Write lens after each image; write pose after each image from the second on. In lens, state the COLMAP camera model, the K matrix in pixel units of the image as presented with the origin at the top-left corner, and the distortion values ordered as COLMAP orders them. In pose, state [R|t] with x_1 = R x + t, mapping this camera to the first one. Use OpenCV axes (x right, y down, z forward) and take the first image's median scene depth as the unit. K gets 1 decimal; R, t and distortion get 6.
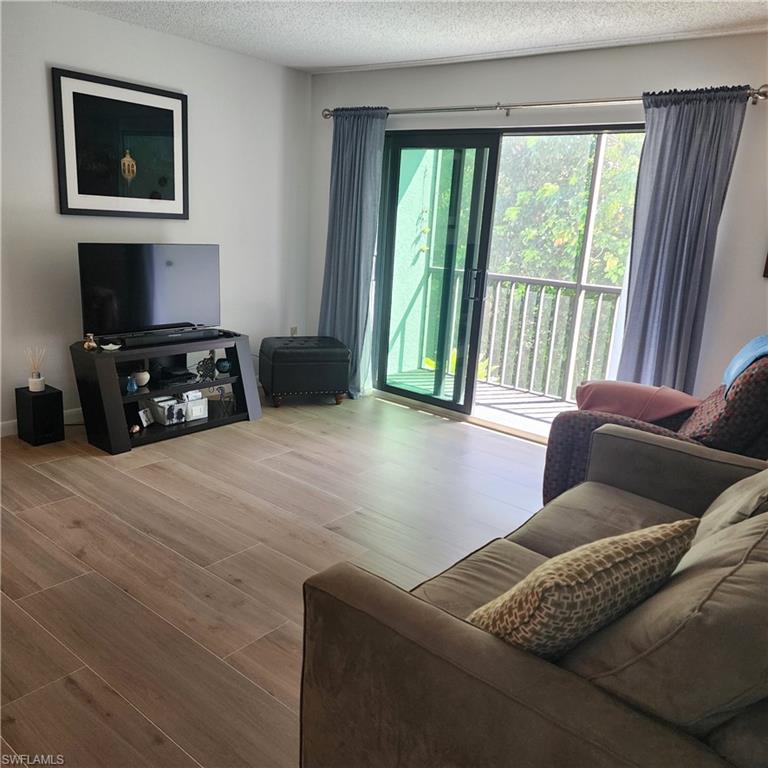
lens RADIAL K [[677.5, 0, 396.0], [0, 677.5, 381.0], [0, 0, 1]] dist [0.092838, -0.108490]
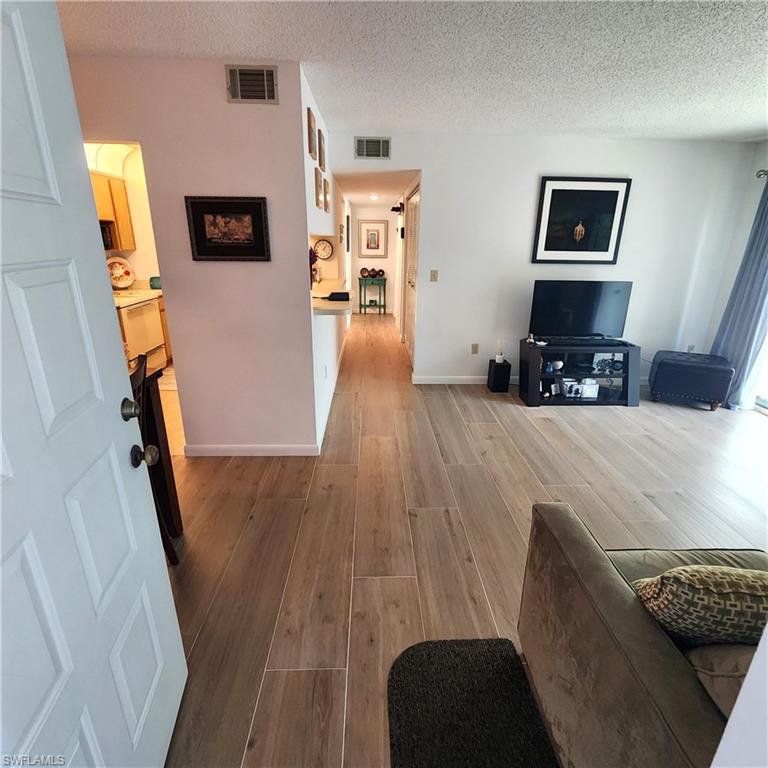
lens RADIAL K [[424.3, 0, 384.0], [0, 424.3, 384.0], [0, 0, 1]] dist [-0.003927, -0.000484]
pose [[0.649609, 0.190723, -0.735958, 0.103346], [-0.157207, 0.980799, 0.115412, -0.010464], [0.743838, 0.040725, 0.667118, 0.032205]]
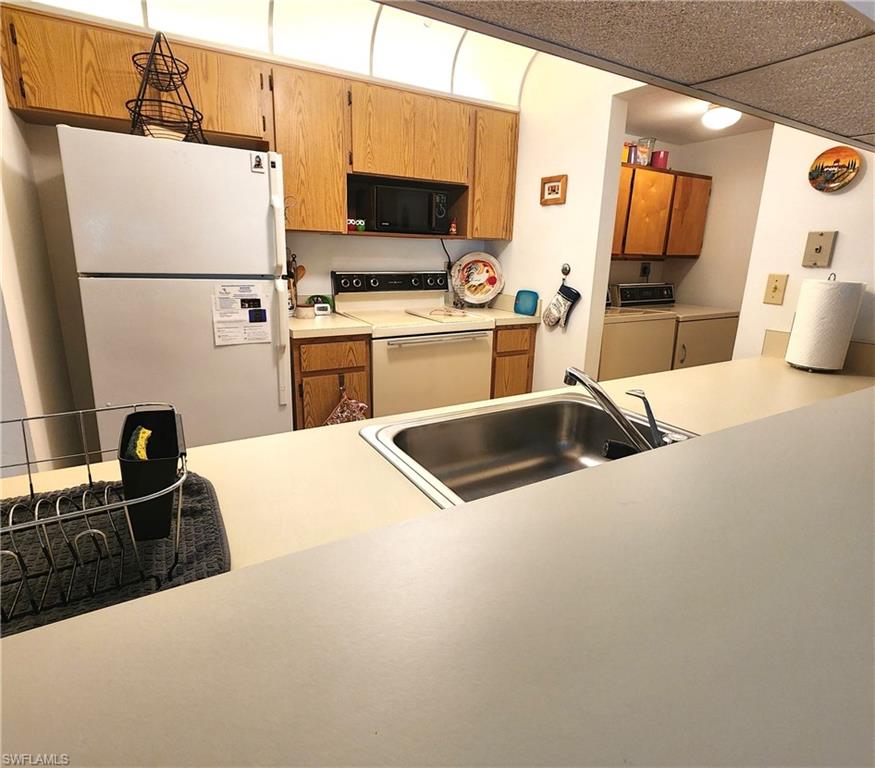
lens RADIAL K [[472.6, 0, 437.5], [0, 472.6, 384.0], [0, 0, 1]] dist [-0.001995, -0.000040]
pose [[-0.344197, 0.180985, -0.921289, -0.524098], [-0.276640, 0.918136, 0.283719, -0.102679], [0.897217, 0.352520, -0.265952, 0.452044]]
